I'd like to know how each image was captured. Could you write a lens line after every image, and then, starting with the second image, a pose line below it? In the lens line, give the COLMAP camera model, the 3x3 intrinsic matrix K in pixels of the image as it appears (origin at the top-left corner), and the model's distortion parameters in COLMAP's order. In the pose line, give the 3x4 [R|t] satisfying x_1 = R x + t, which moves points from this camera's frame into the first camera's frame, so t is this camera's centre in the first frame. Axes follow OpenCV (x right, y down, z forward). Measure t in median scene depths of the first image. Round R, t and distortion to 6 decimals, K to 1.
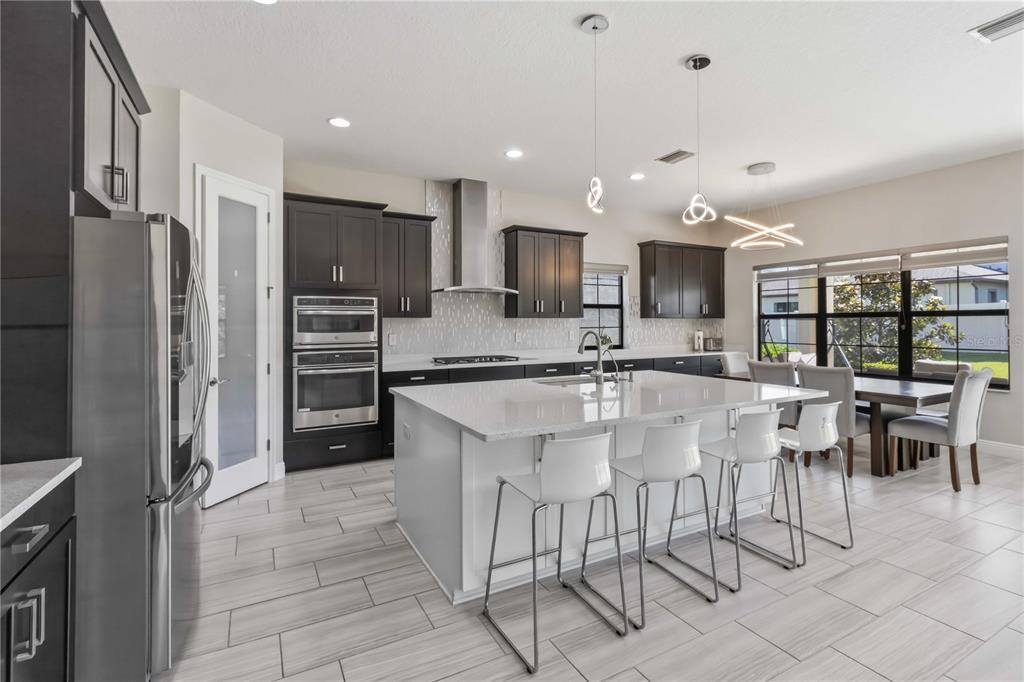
lens RADIAL K [[483.2, 0, 520.8], [0, 483.2, 322.6], [0, 0, 1]] dist [0.000943, 0.000343]
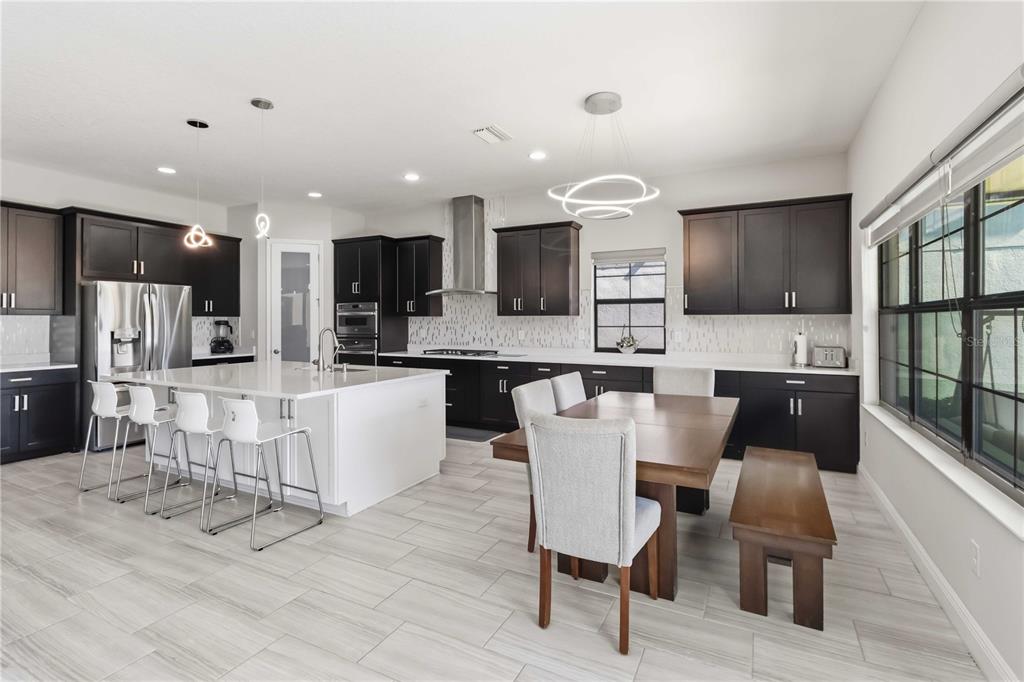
lens RADIAL K [[483.2, 0, 520.8], [0, 483.2, 322.6], [0, 0, 1]] dist [0.000943, 0.000343]
pose [[0.565818, 0.006222, -0.824507, 1.014589], [-0.001162, 0.999977, 0.006749, -0.003262], [0.824530, -0.002861, 0.565812, 0.502231]]
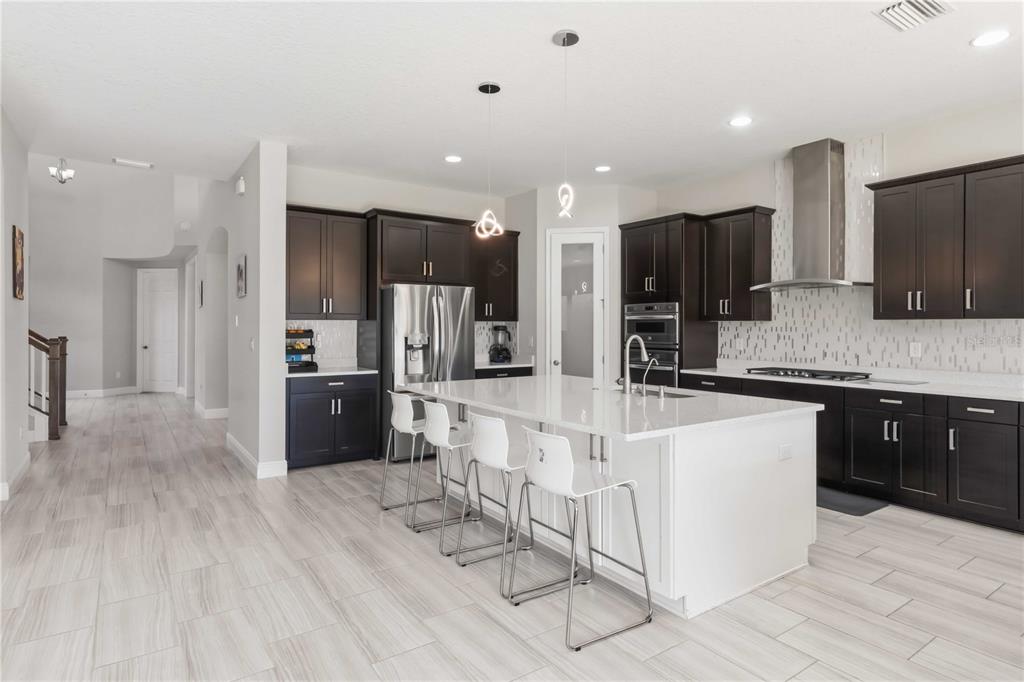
lens RADIAL K [[560.4, 0, 512.0], [0, 560.4, 341.0], [0, 0, 1]] dist [-0.002190, -0.000059]
pose [[0.097855, 0.028943, -0.994780, 0.827342], [-0.003103, 0.999581, 0.028778, -0.001381], [0.995196, 0.000271, 0.097903, 0.471094]]
